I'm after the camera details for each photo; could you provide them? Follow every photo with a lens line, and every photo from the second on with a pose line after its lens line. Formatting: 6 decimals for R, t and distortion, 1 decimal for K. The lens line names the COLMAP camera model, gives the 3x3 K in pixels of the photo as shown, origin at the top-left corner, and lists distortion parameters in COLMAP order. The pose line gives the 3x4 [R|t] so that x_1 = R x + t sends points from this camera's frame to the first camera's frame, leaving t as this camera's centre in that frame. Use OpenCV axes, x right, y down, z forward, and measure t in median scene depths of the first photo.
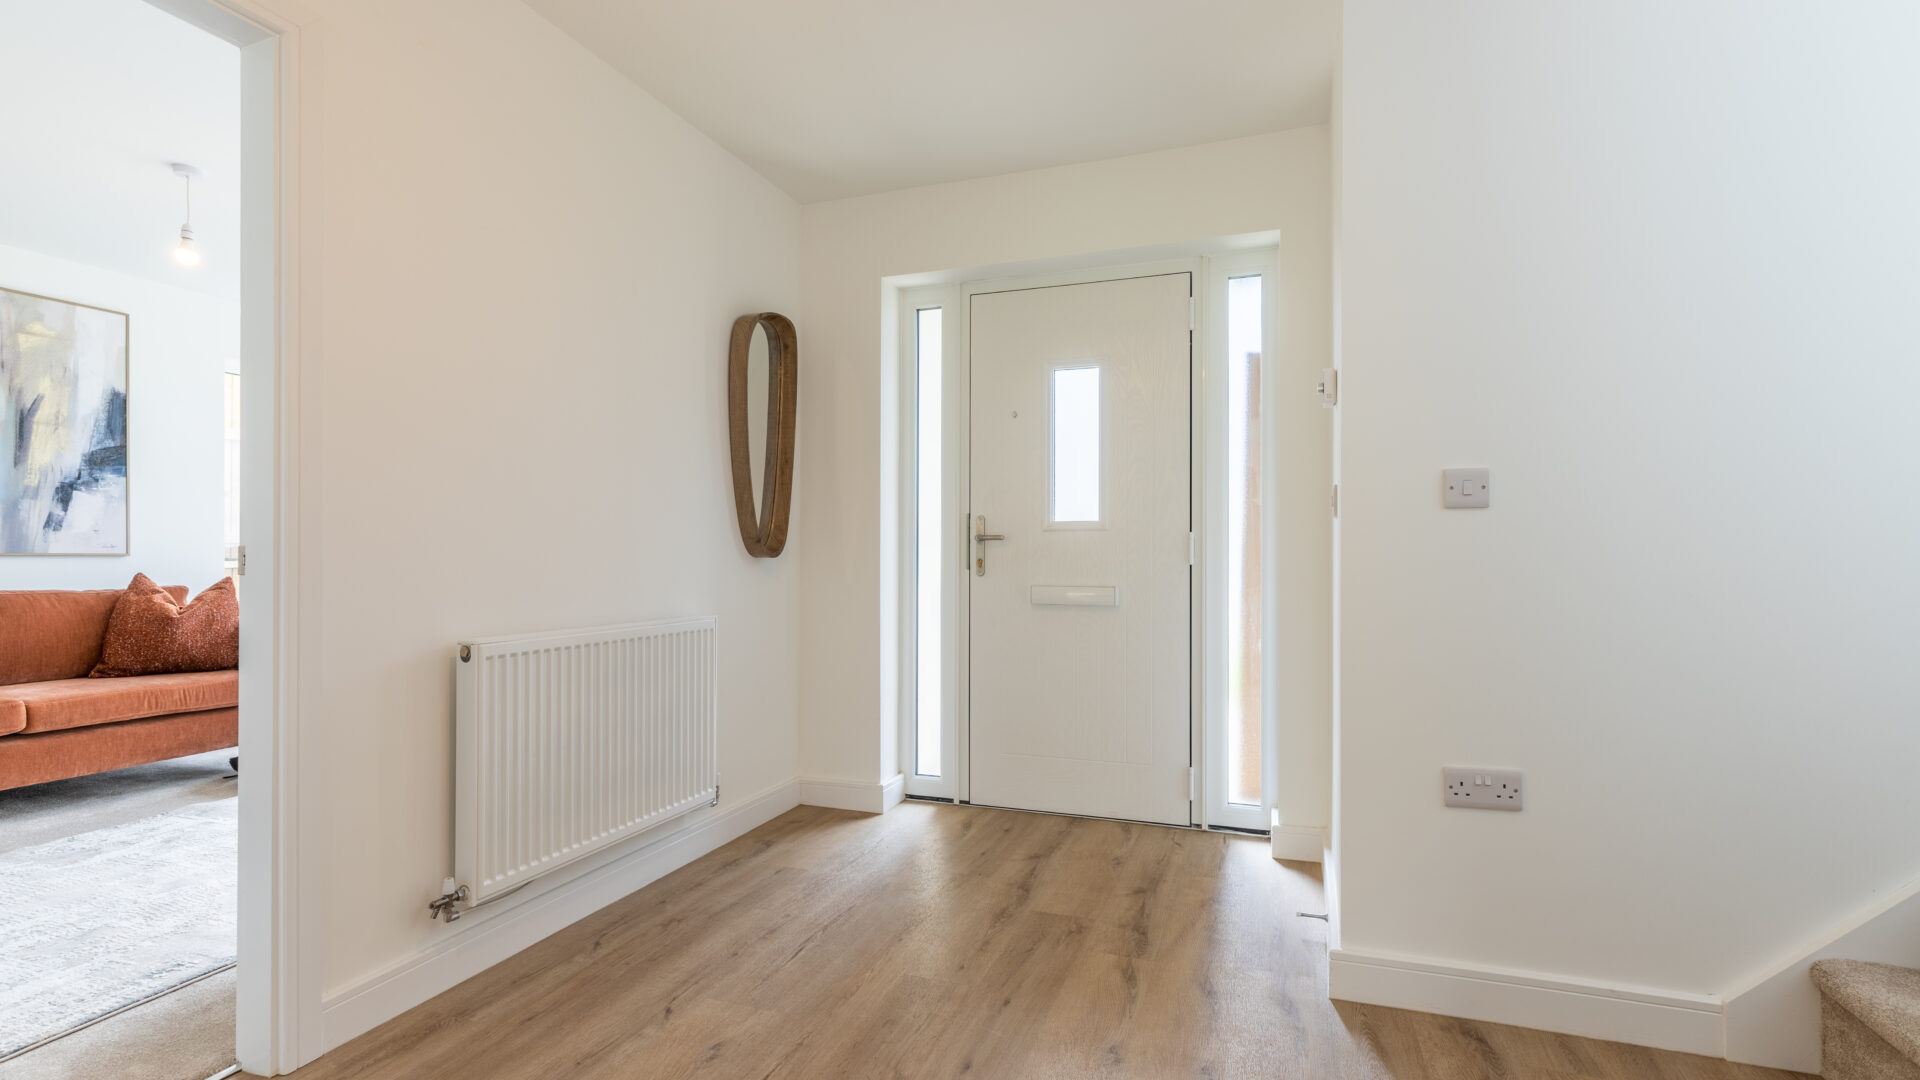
lens RADIAL K [[880.5, 0, 952.5], [0, 880.5, 558.8], [0, 0, 1]] dist [0.003361, 0.000184]
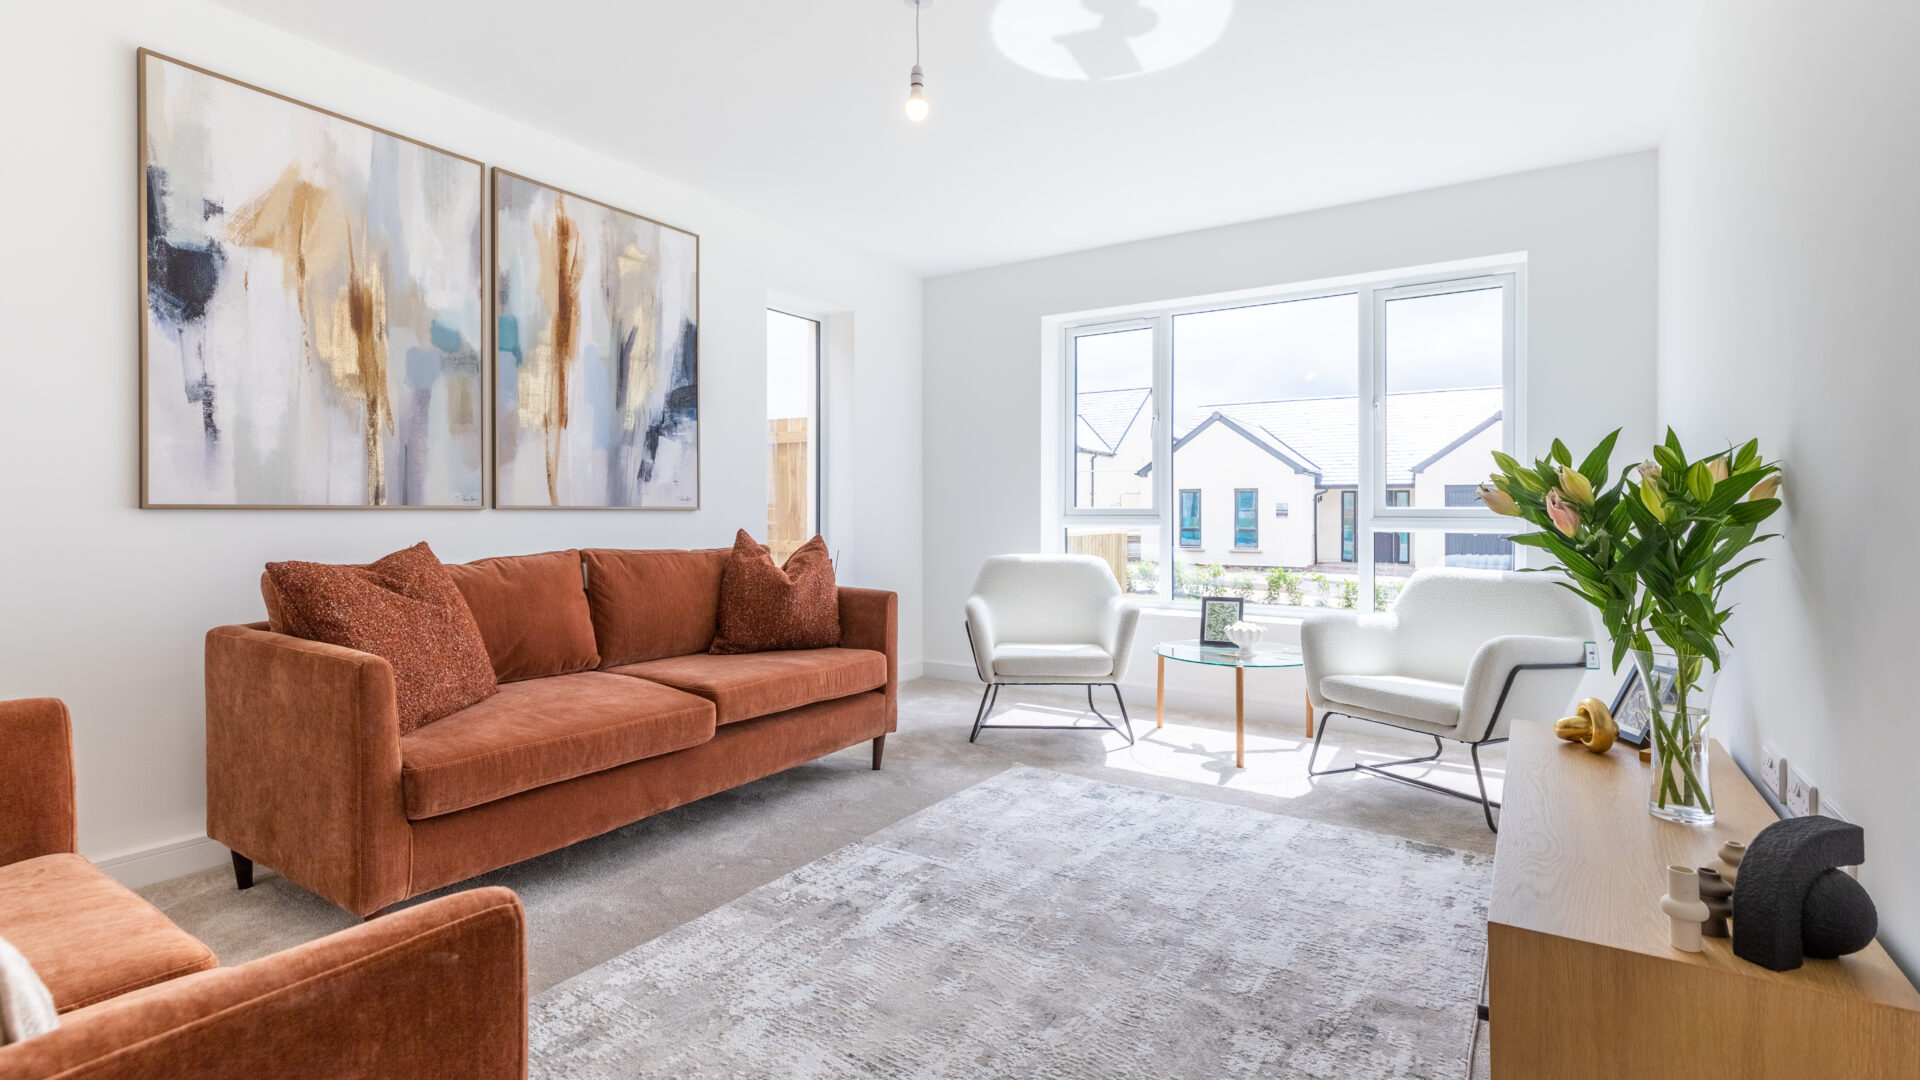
lens RADIAL K [[880.5, 0, 956.5], [0, 880.5, 520.1], [0, 0, 1]] dist [0.003361, 0.000184]
pose [[0.971565, 0.006056, -0.236696, -0.511267], [-0.003649, 0.999937, 0.010606, -0.003352], [0.236745, -0.009441, 0.971526, 0.220450]]
